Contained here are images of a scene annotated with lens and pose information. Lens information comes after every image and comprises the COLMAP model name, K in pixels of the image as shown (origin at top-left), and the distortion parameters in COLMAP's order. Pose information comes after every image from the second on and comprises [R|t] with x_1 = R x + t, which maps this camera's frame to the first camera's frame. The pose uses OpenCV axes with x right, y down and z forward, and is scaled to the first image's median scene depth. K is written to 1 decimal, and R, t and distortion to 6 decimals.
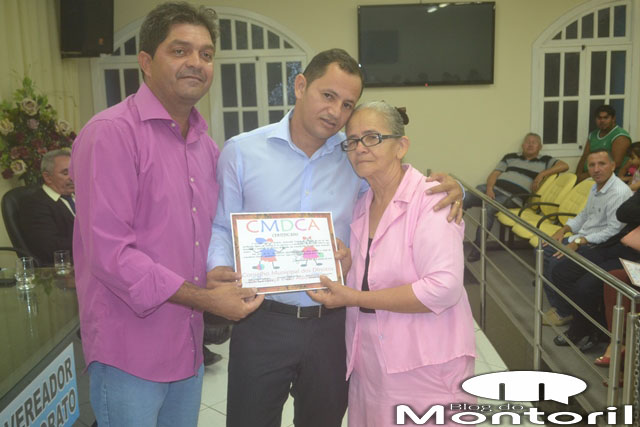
lens RADIAL K [[684.6, 0, 322.3], [0, 684.6, 211.6], [0, 0, 1]] dist [-0.021238, 0.000000]
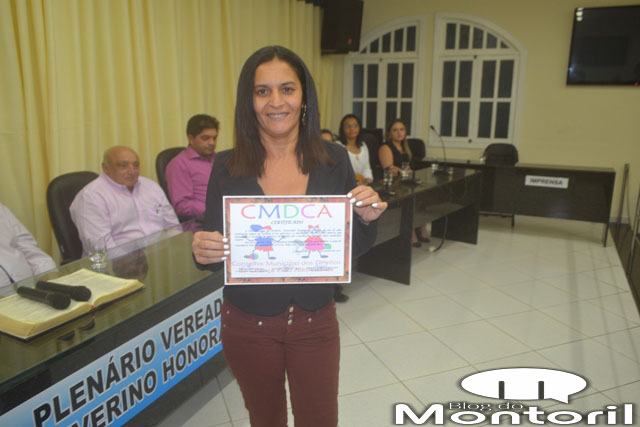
lens RADIAL K [[511.3, 0, 322.2], [0, 511.3, 213.5], [0, 0, 1]] dist [-0.003371, 0.000553]
pose [[0.910608, 0.128916, -0.392650, 0.059139], [-0.101127, 0.990726, 0.090751, -0.010962], [0.400708, -0.042931, 0.915200, 0.092424]]
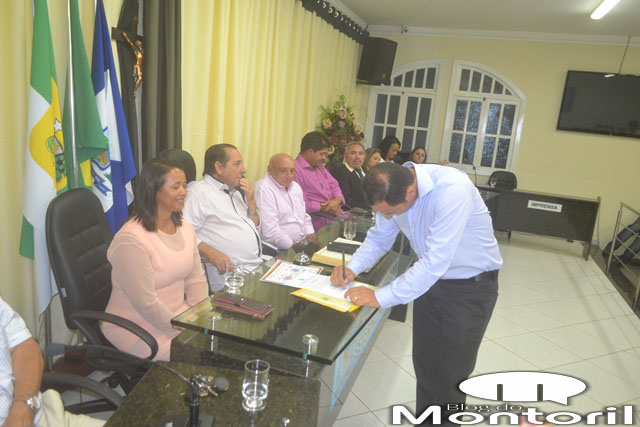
lens RADIAL K [[511.3, 0, 323.8], [0, 511.3, 216.4], [0, 0, 1]] dist [-0.003371, 0.000553]
pose [[0.945100, 0.183714, -0.270250, -0.101311], [-0.177347, 0.982976, 0.048017, 0.031816], [0.274471, 0.002547, 0.961592, -0.151101]]
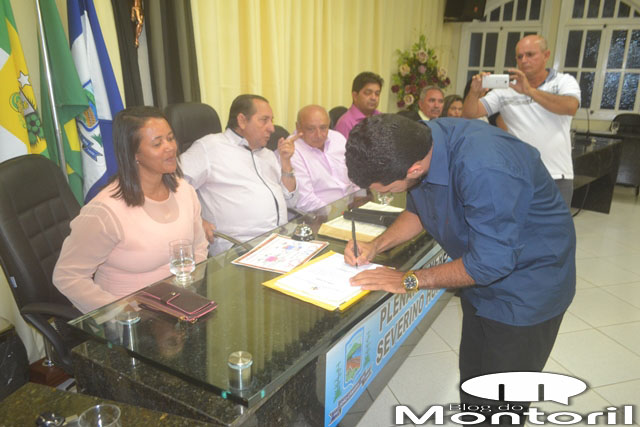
lens RADIAL K [[511.3, 0, 319.0], [0, 511.3, 212.5], [0, 0, 1]] dist [-0.003371, 0.000553]
pose [[0.865115, 0.185956, -0.465829, -0.067475], [-0.130019, 0.980131, 0.149796, 0.027446], [0.484429, -0.069024, 0.872104, -0.025532]]
